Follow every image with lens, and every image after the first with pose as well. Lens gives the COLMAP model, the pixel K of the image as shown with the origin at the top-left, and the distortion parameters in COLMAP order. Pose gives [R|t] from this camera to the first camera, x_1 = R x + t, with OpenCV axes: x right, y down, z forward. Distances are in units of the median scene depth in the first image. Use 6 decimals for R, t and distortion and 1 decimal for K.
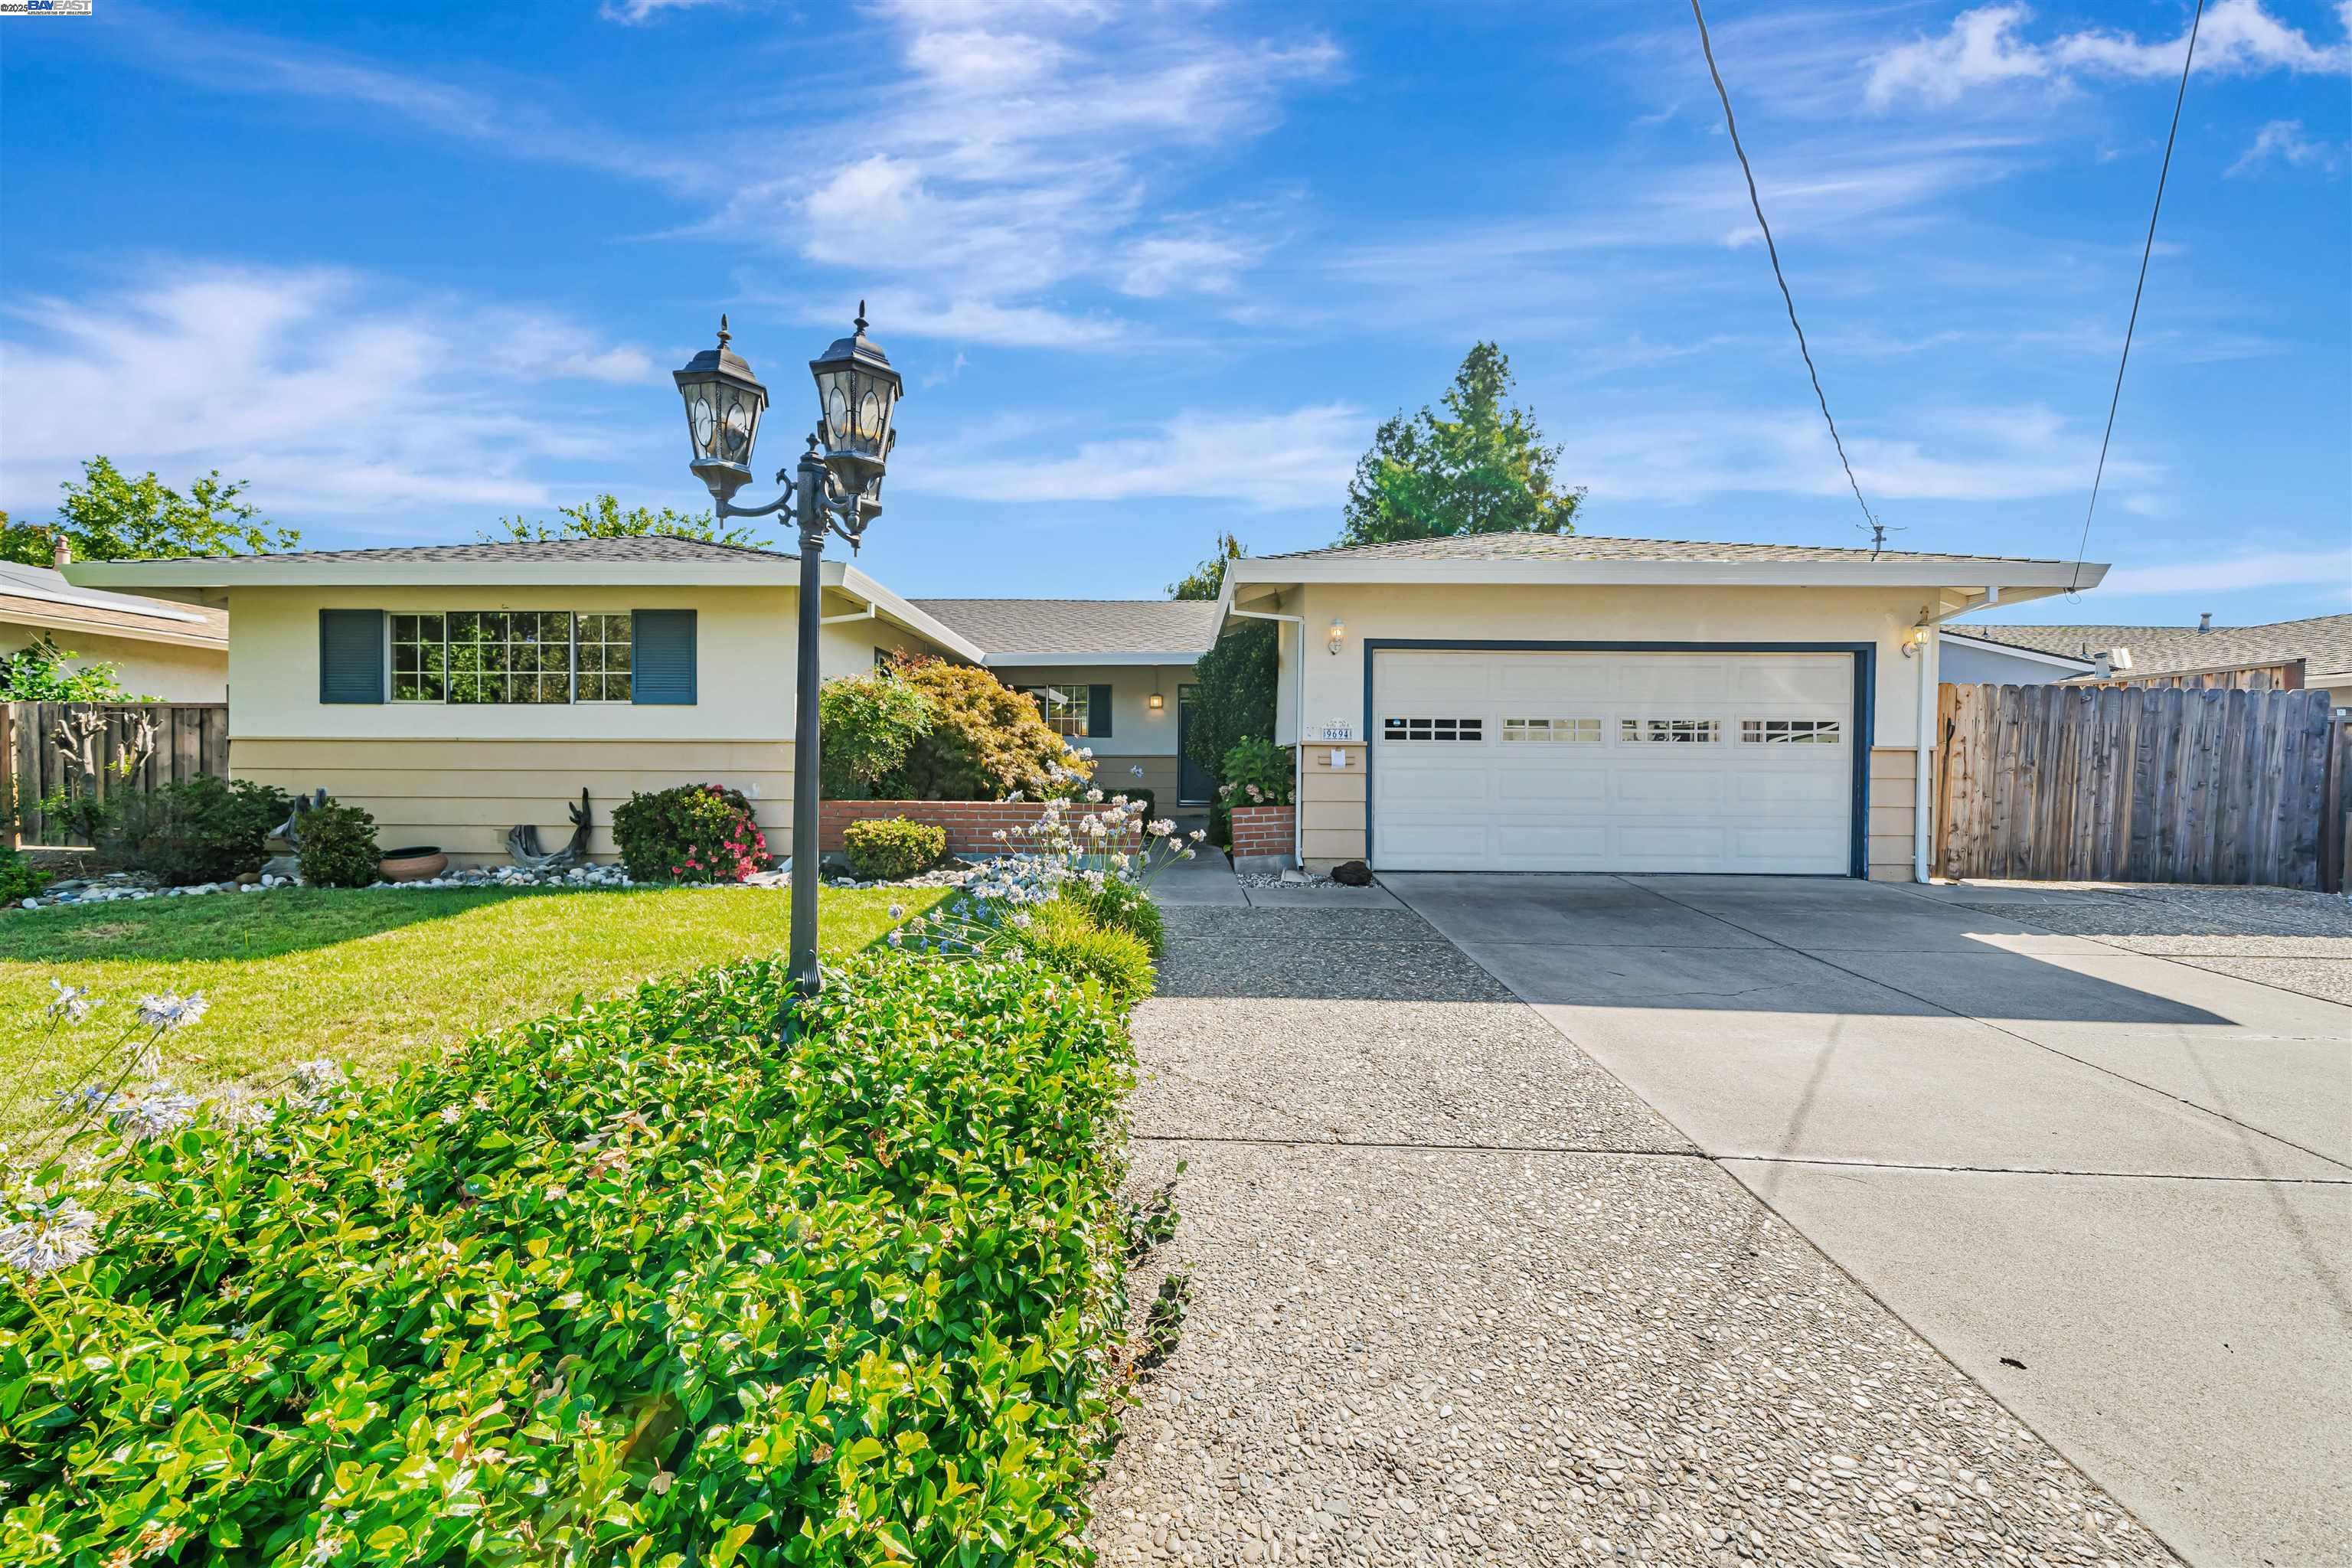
lens RADIAL K [[923.7, 0, 1151.2], [0, 923.7, 784.2], [0, 0, 1]] dist [-0.000992, -0.000295]
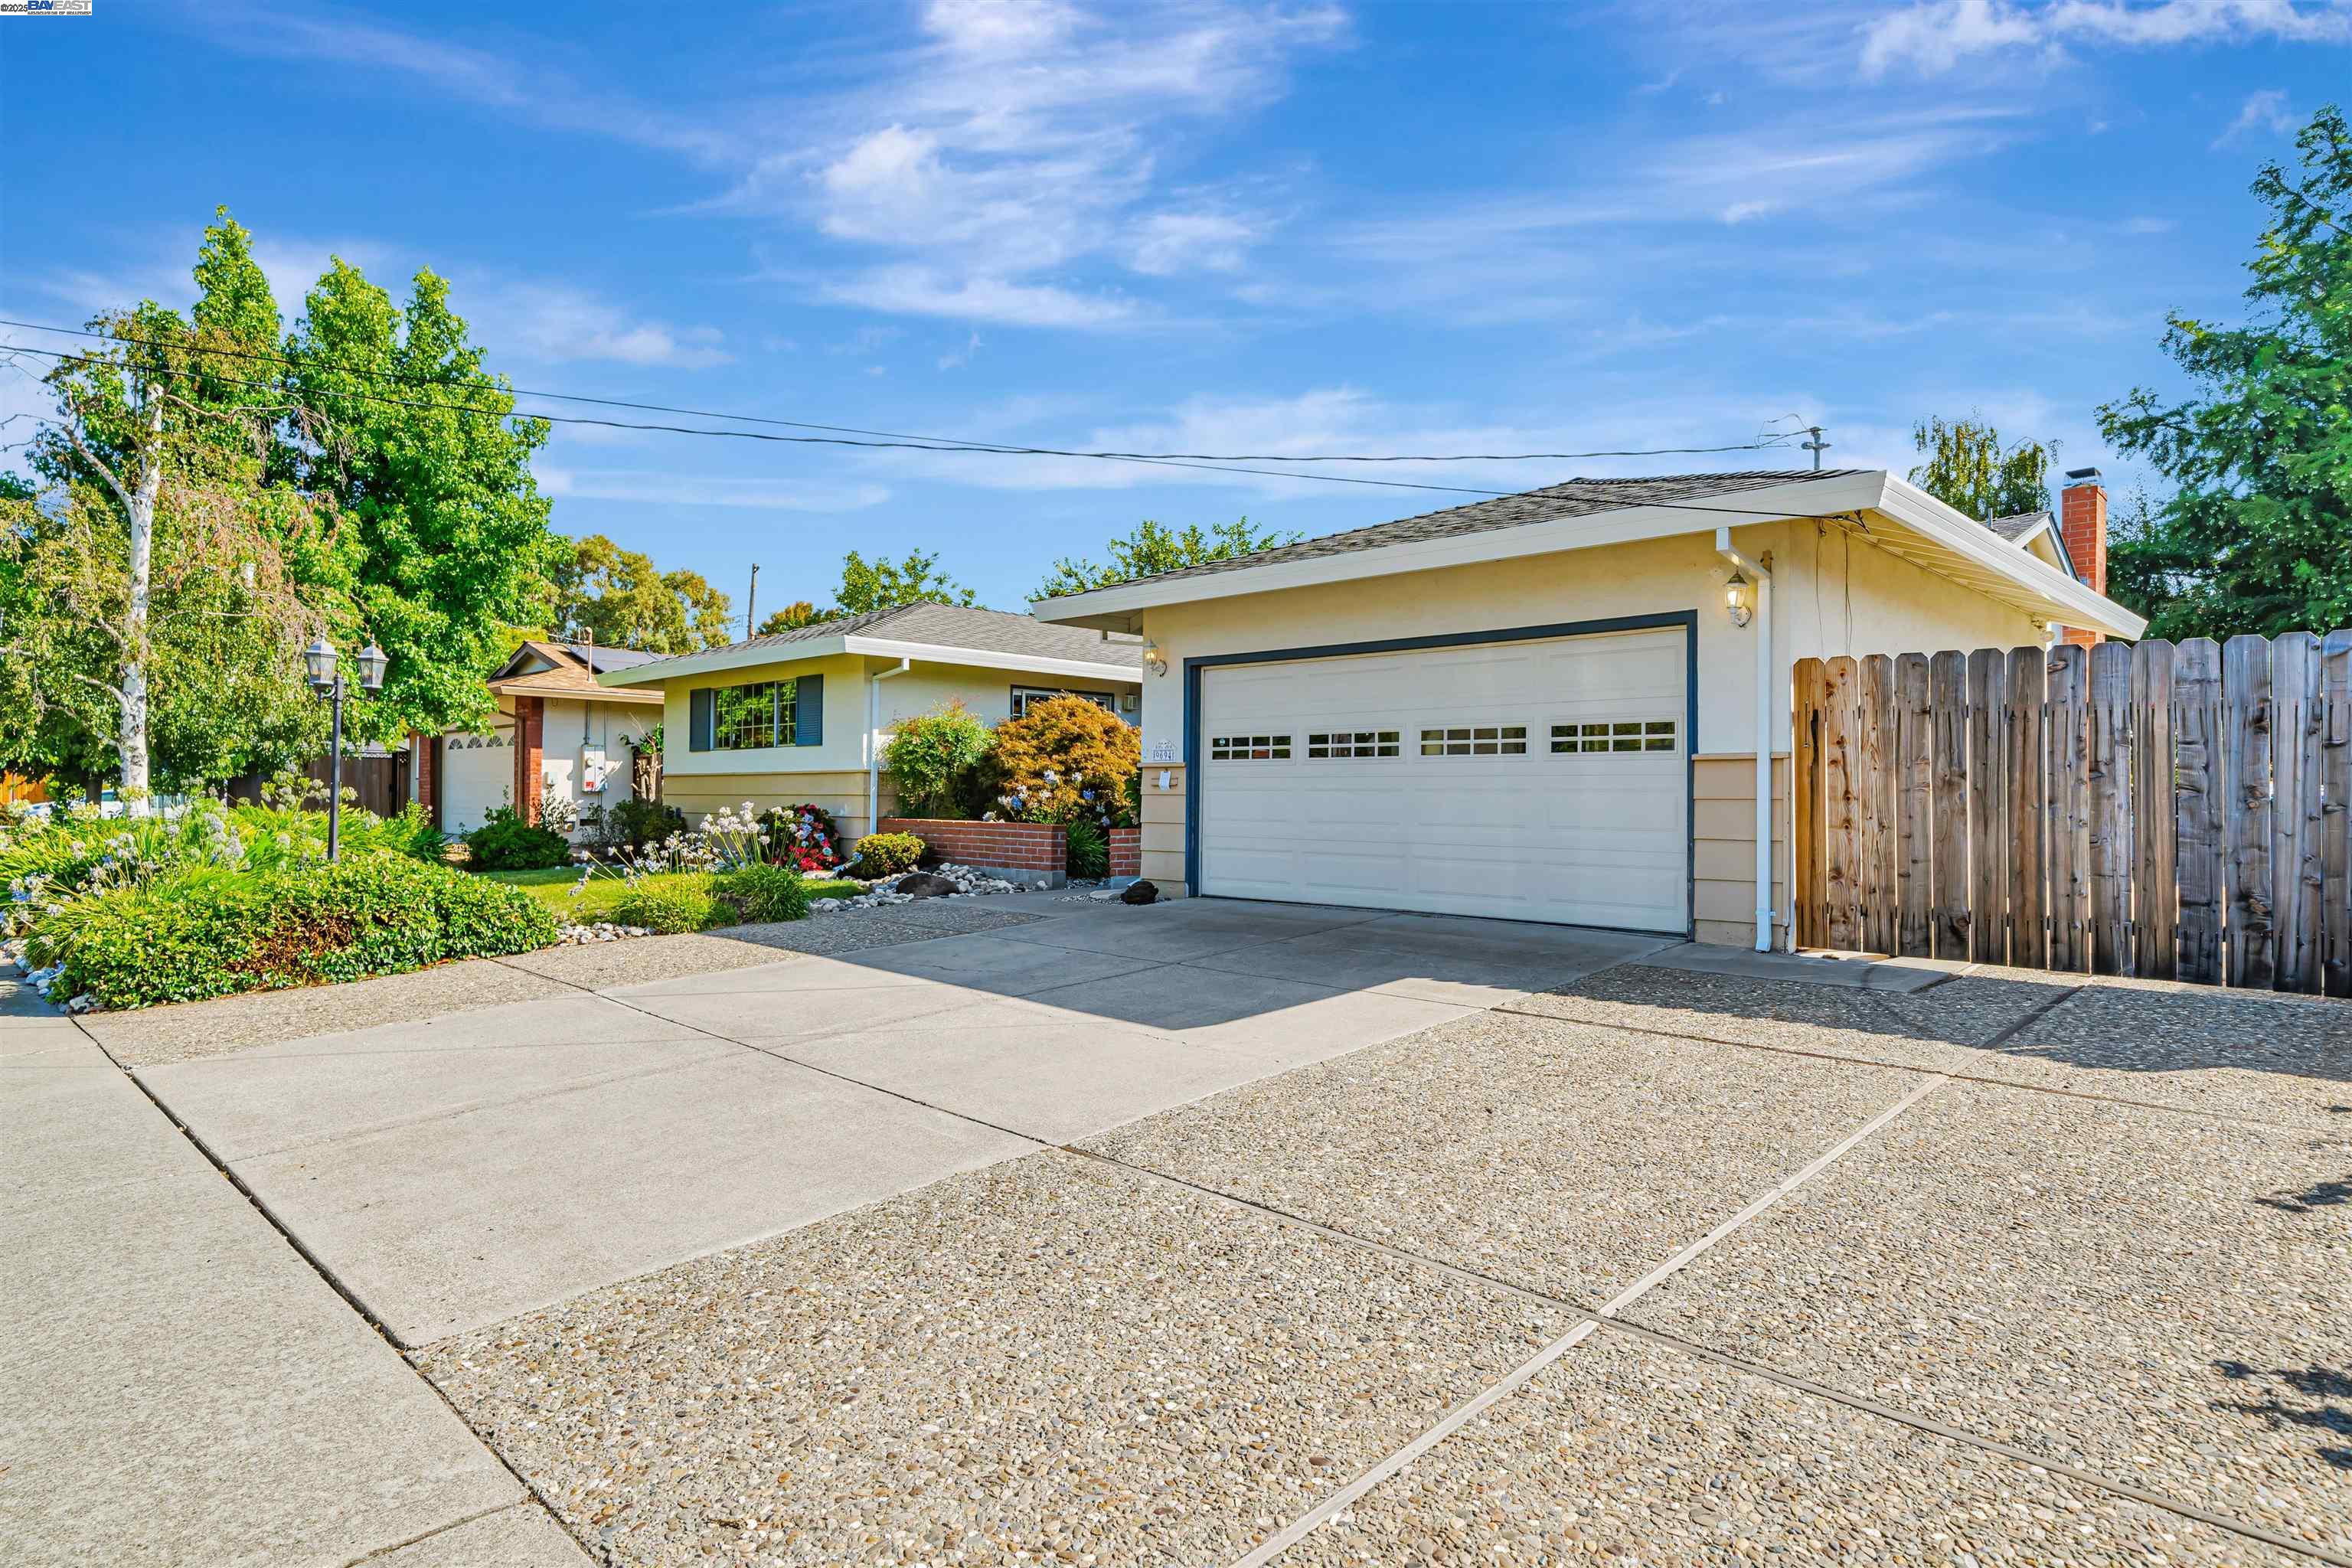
lens RADIAL K [[1354.0, 0, 1148.4], [0, 1354.0, 789.4], [0, 0, 1]] dist [0.003297, 0.001032]
pose [[0.702935, -0.006596, -0.711224, 1.218182], [-0.011636, 0.999717, -0.020771, 0.012575], [0.711159, 0.022876, 0.702659, -0.037491]]
